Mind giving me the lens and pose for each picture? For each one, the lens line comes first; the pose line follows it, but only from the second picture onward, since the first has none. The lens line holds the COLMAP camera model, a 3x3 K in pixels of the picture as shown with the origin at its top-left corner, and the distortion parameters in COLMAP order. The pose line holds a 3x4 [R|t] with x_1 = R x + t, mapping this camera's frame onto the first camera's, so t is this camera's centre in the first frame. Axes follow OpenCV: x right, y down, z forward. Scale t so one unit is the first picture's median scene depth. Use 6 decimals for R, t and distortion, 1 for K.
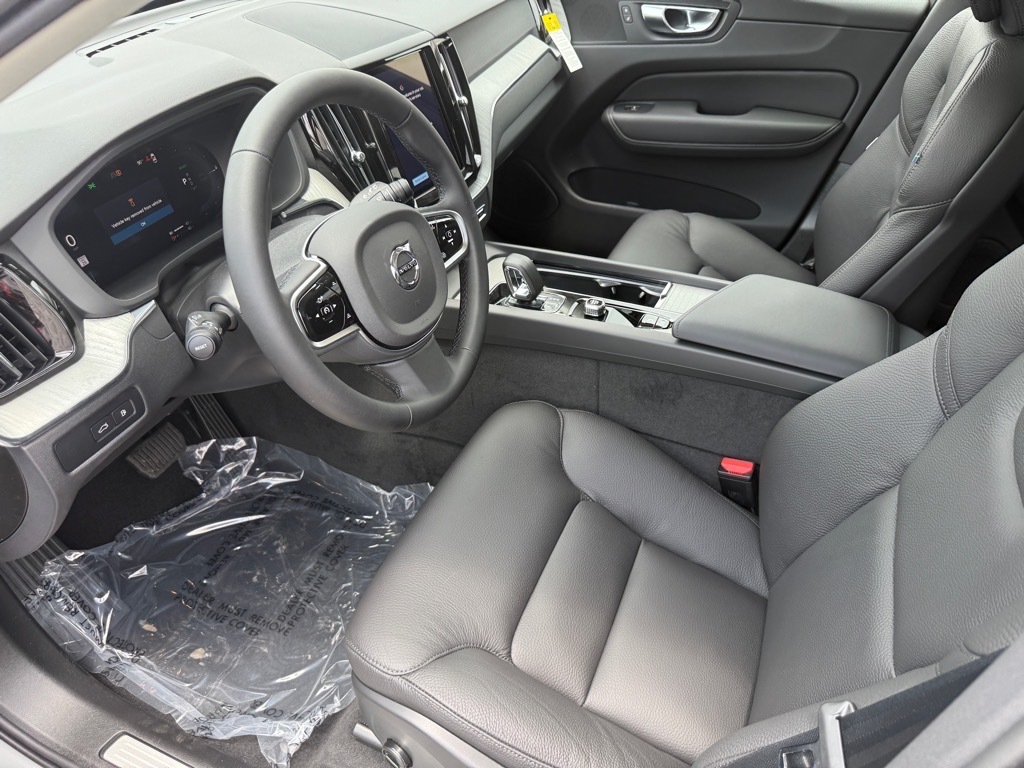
lens RADIAL K [[710.5, 0, 511.7], [0, 710.5, 366.7], [0, 0, 1]] dist [0.004097, -0.000688]
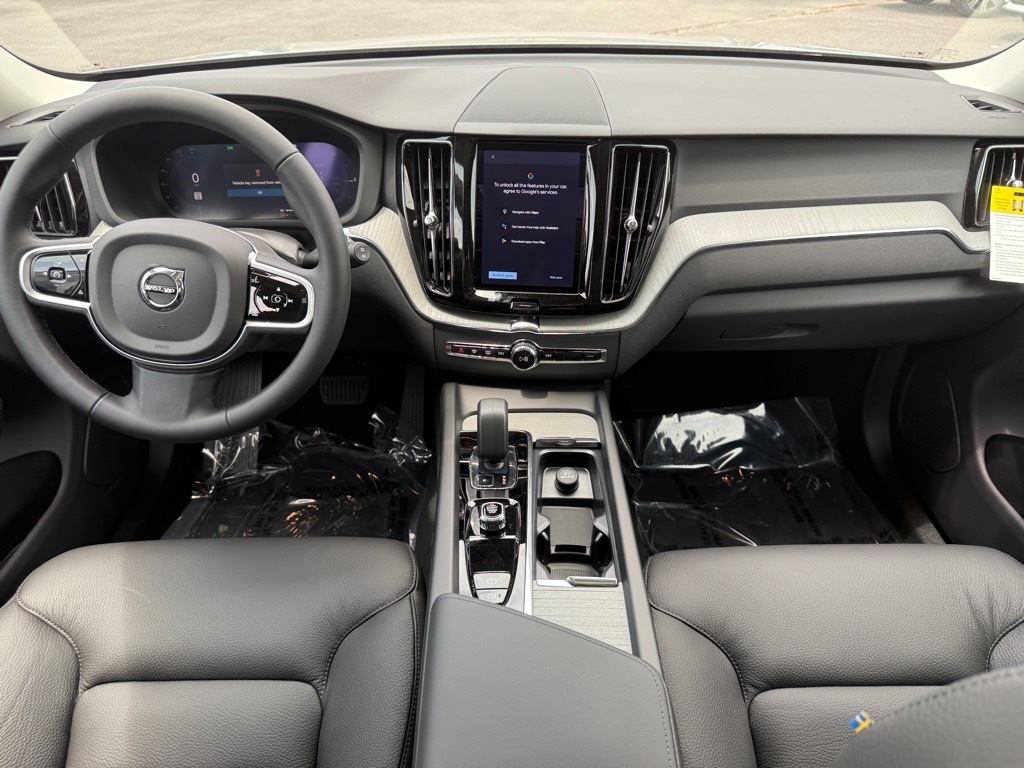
lens RADIAL K [[710.5, 0, 511.7], [0, 710.5, 366.7], [0, 0, 1]] dist [0.004097, -0.000688]
pose [[0.450627, 0.494024, -0.743556, 0.582120], [-0.564963, 0.802719, 0.190941, -0.348660], [0.691197, 0.334039, 0.640832, 0.491059]]
